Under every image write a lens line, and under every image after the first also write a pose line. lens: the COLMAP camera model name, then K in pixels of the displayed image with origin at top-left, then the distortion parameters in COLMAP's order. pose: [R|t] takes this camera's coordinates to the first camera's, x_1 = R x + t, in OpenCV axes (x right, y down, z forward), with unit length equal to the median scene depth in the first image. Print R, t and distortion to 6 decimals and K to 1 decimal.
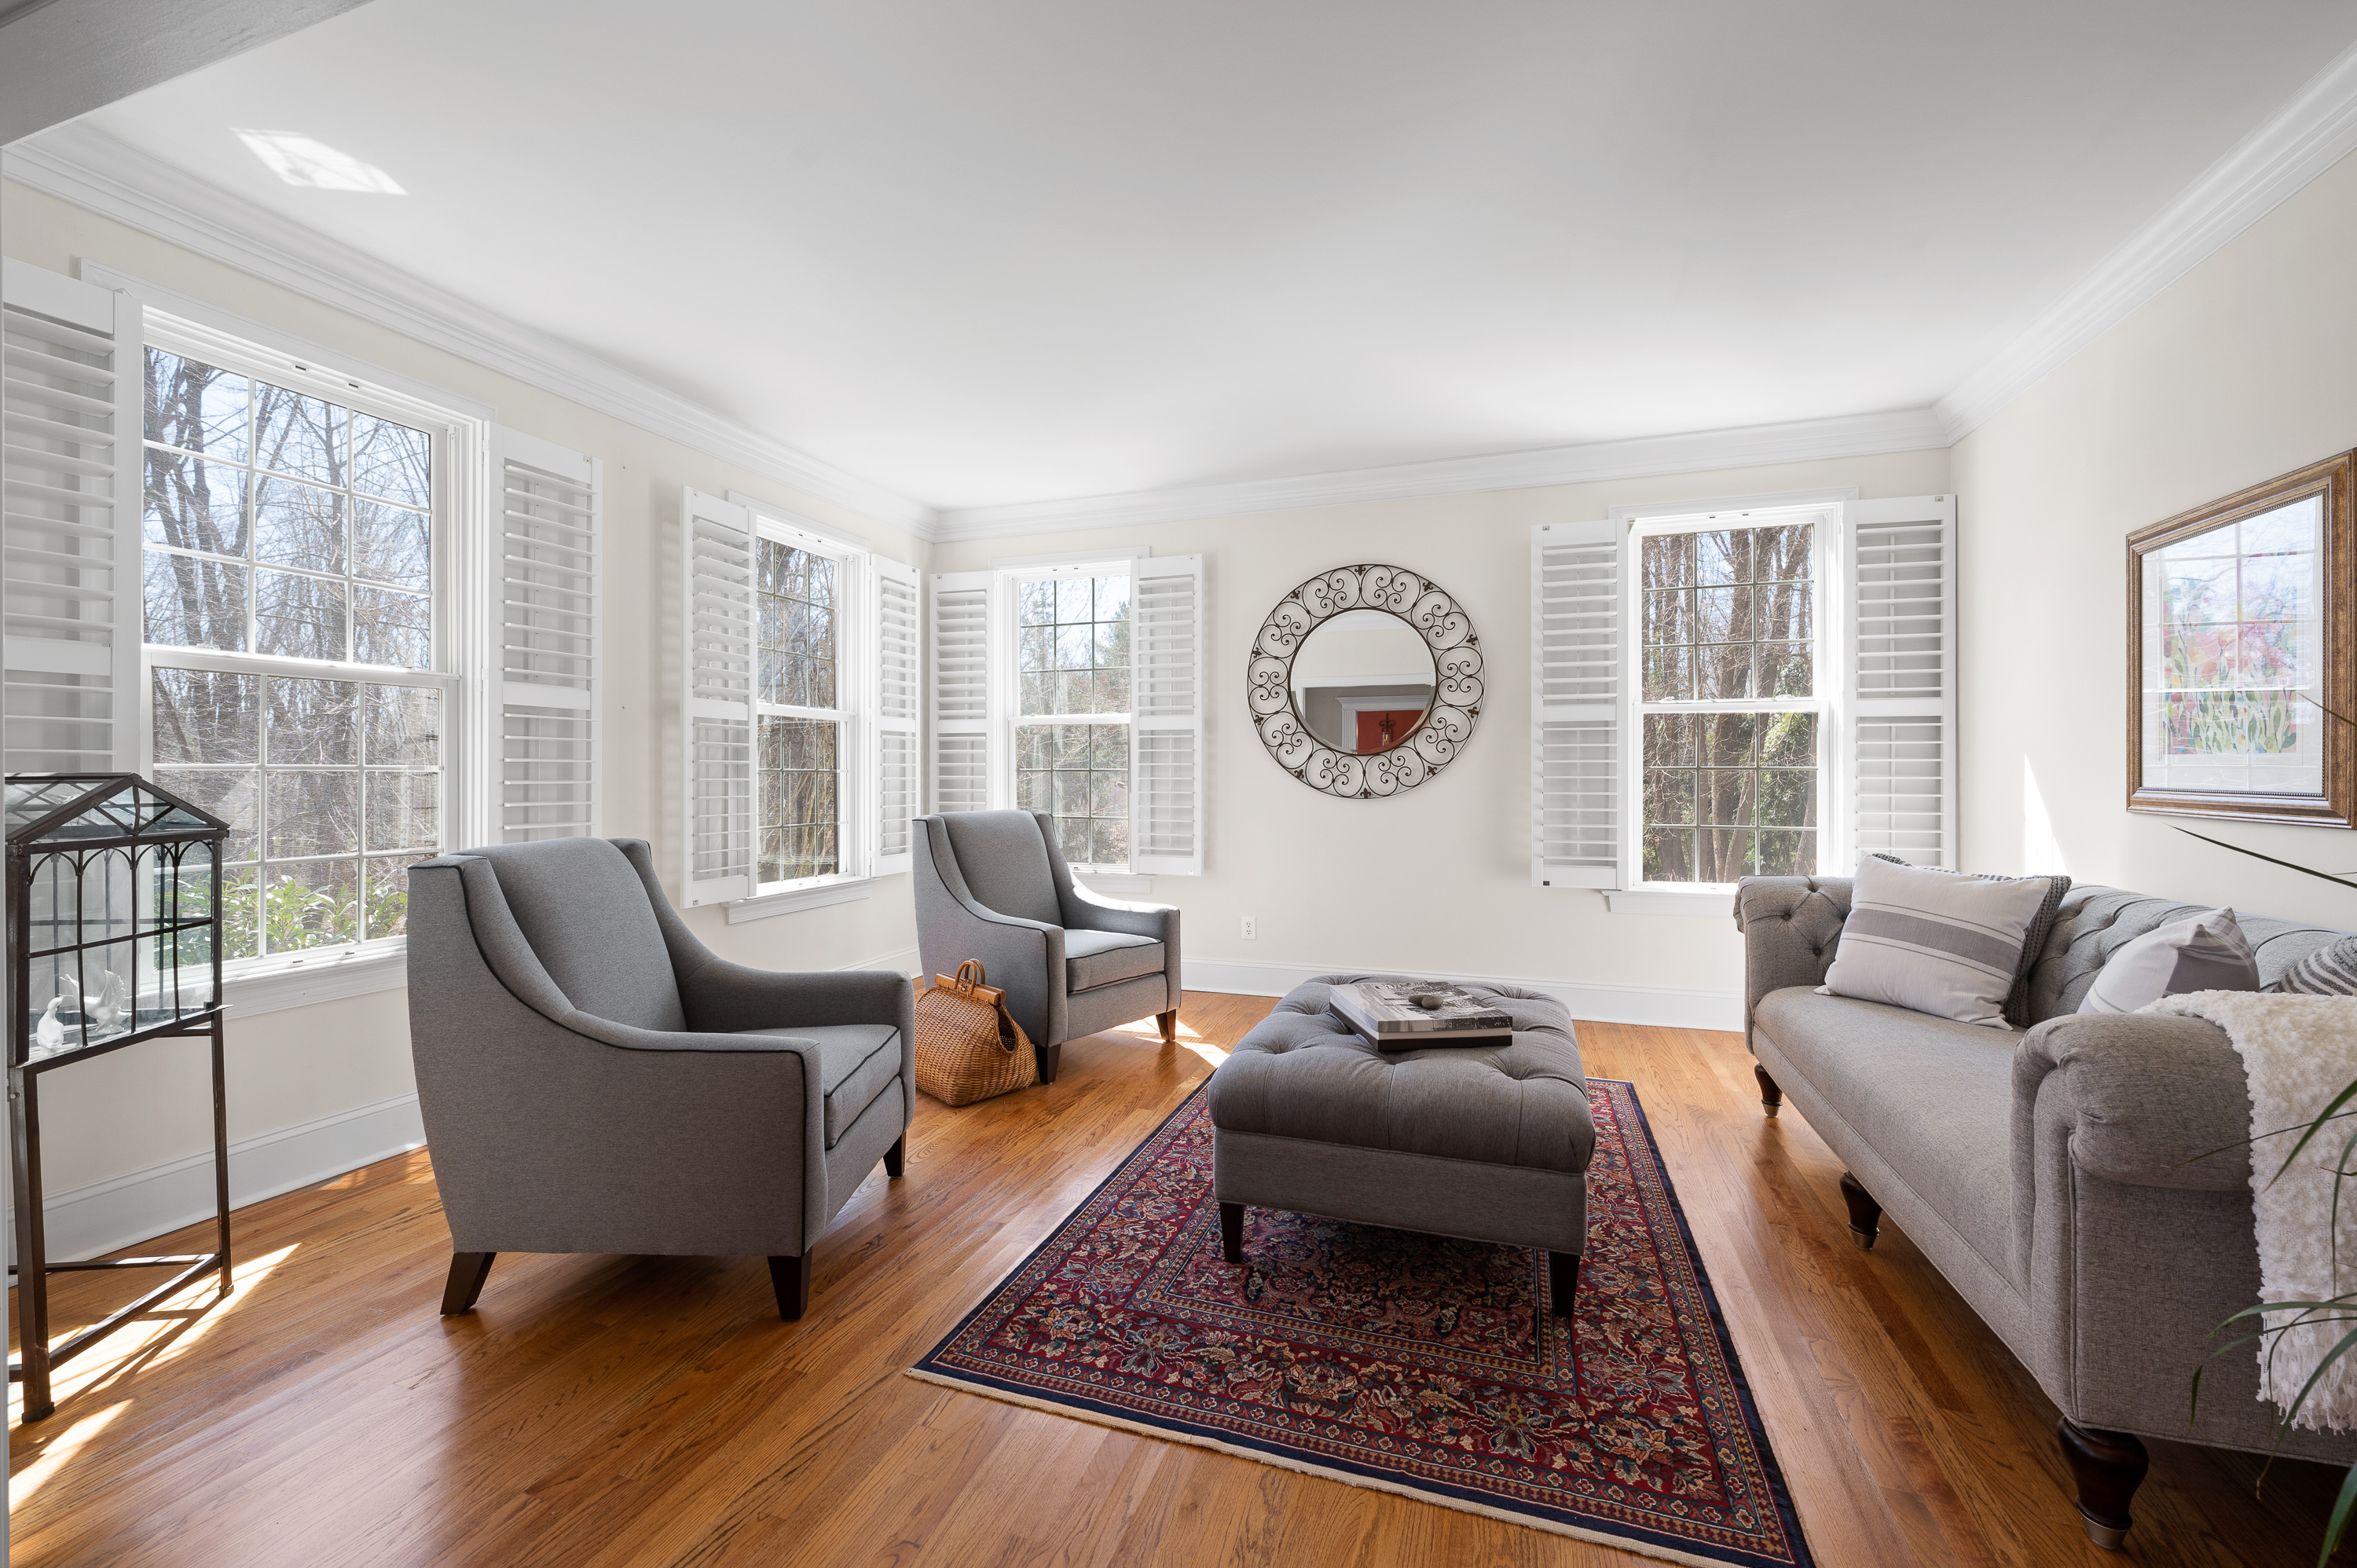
lens RADIAL K [[962.0, 0, 1193.9], [0, 962.0, 773.8], [0, 0, 1]] dist [-0.006342, -0.001242]
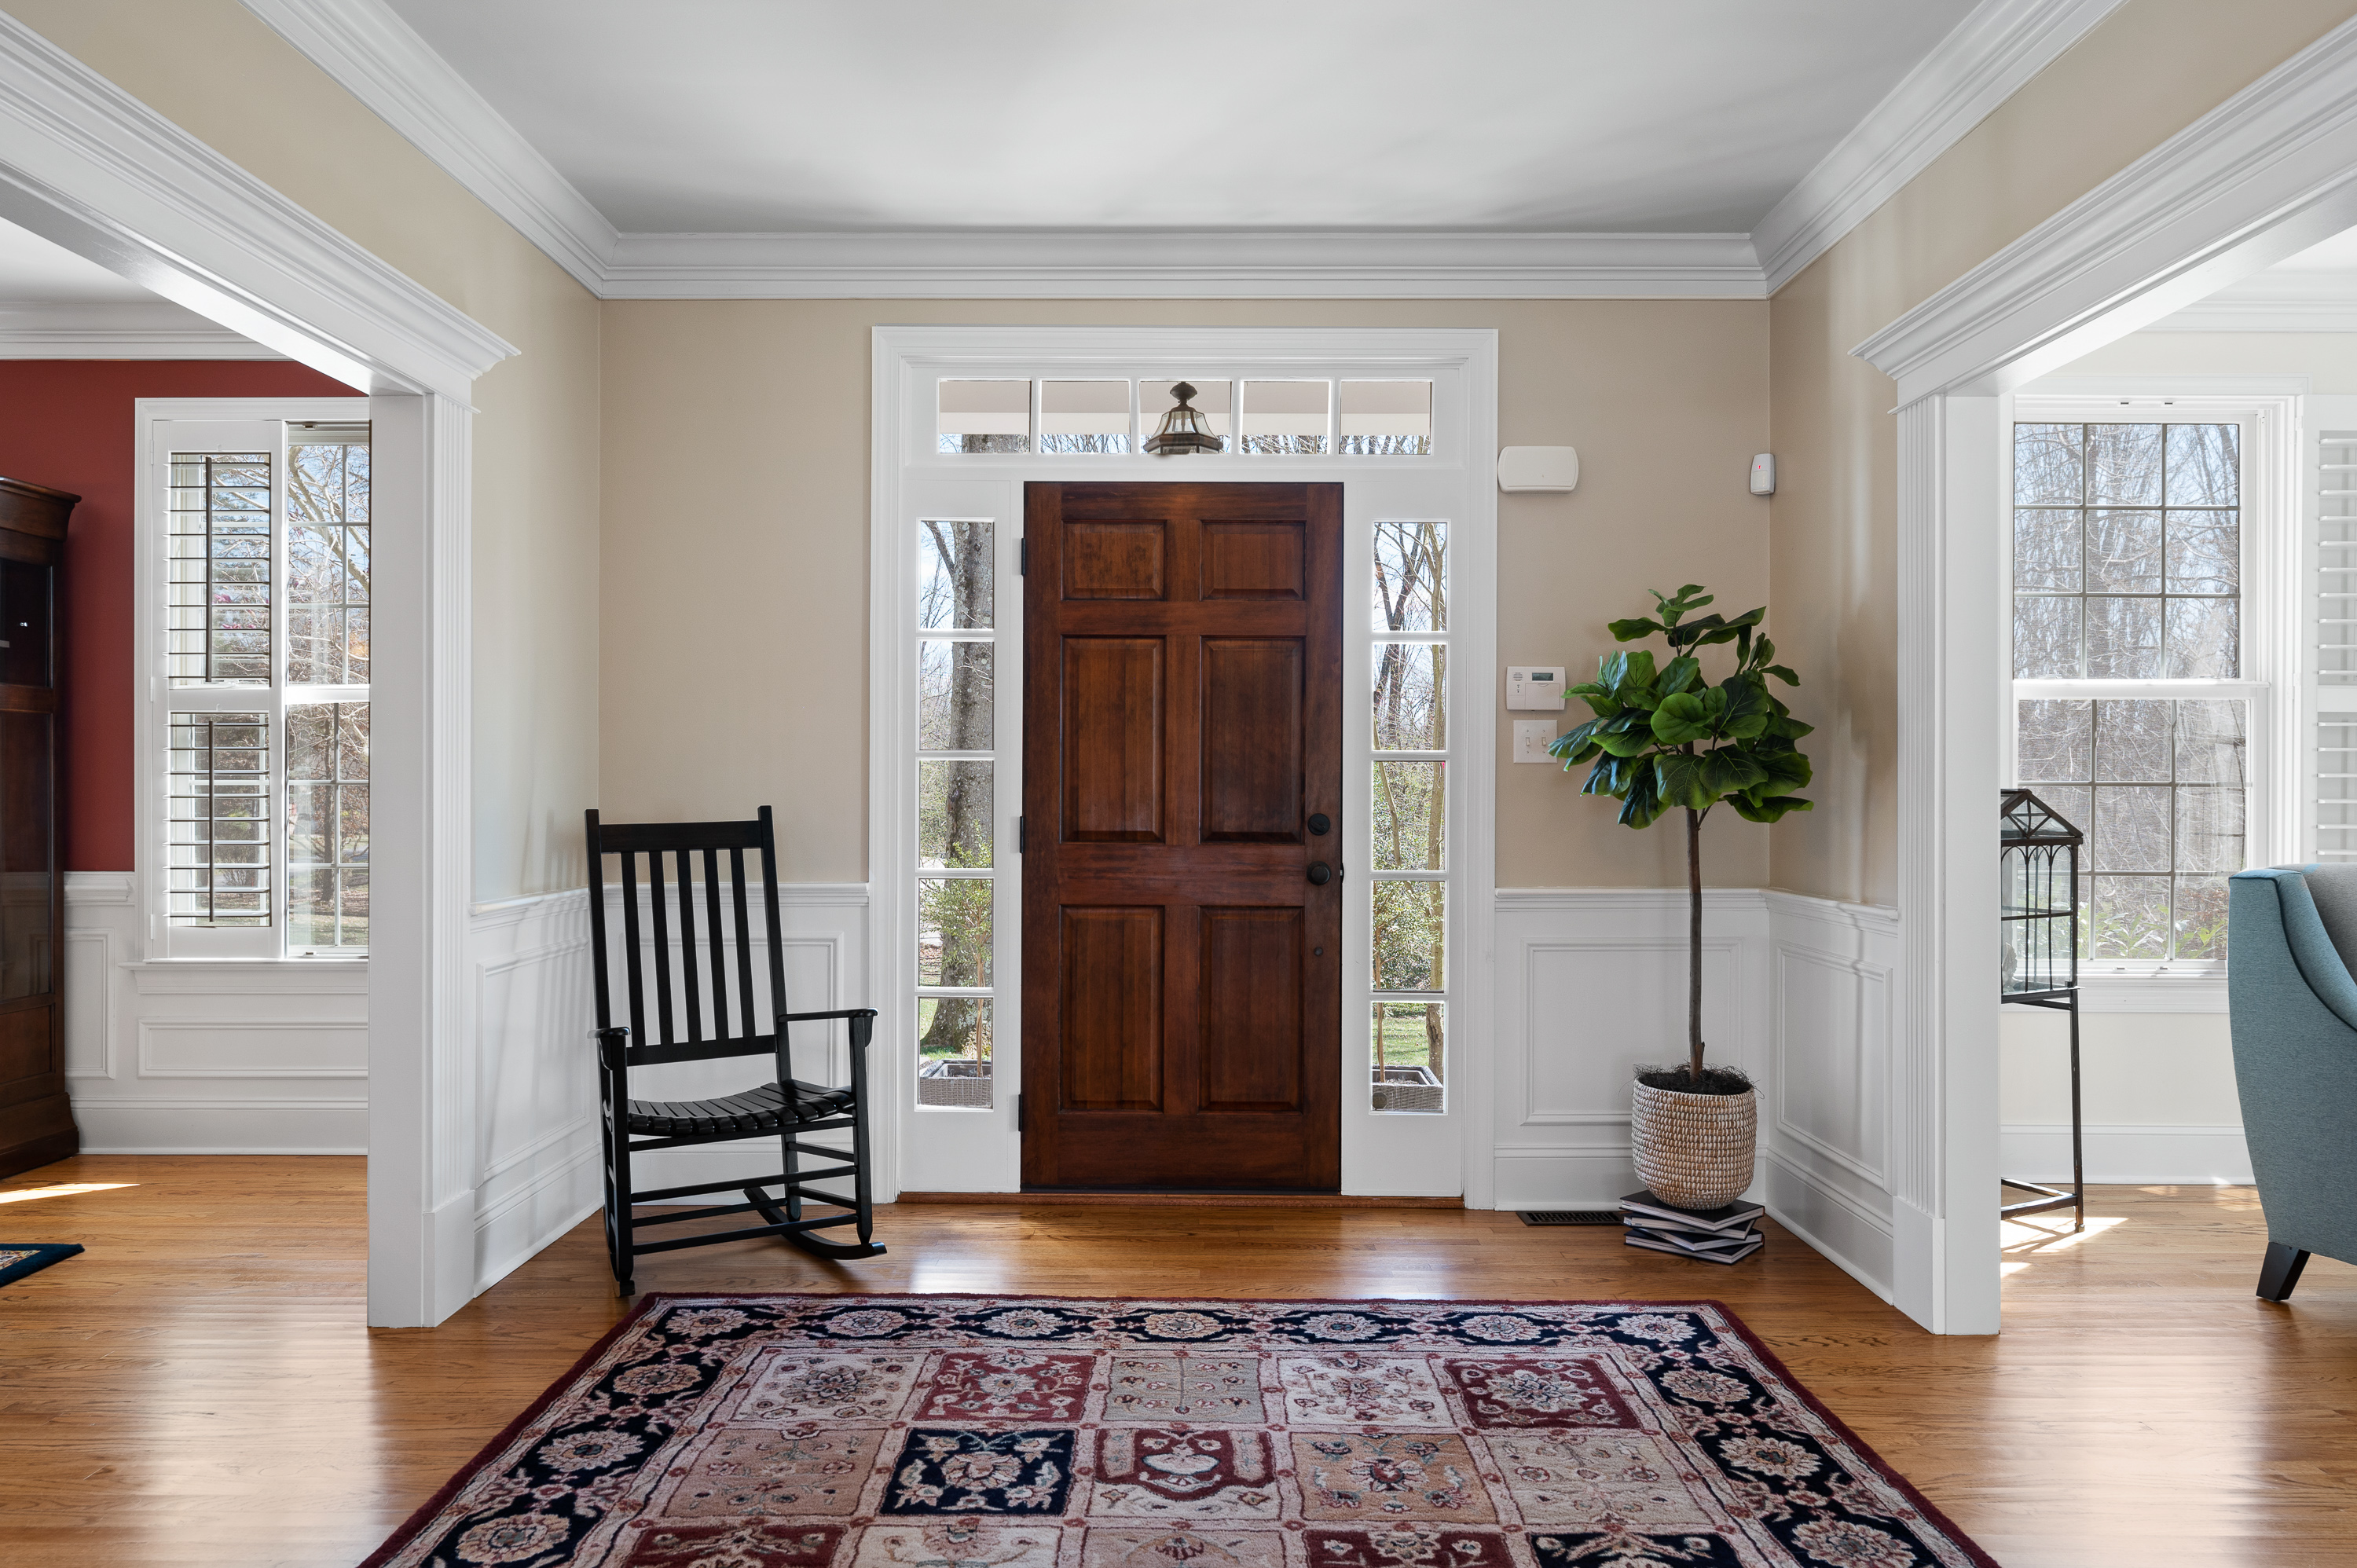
lens RADIAL K [[1611.8, 0, 1193.3], [0, 1611.8, 782.1], [0, 0, 1]] dist [0.011525, -0.000859]
pose [[0.333001, 0.000524, -0.942926, 0.511385], [-0.002651, 0.999996, -0.000380, -0.005996], [0.942923, 0.002626, 0.333001, -0.707615]]
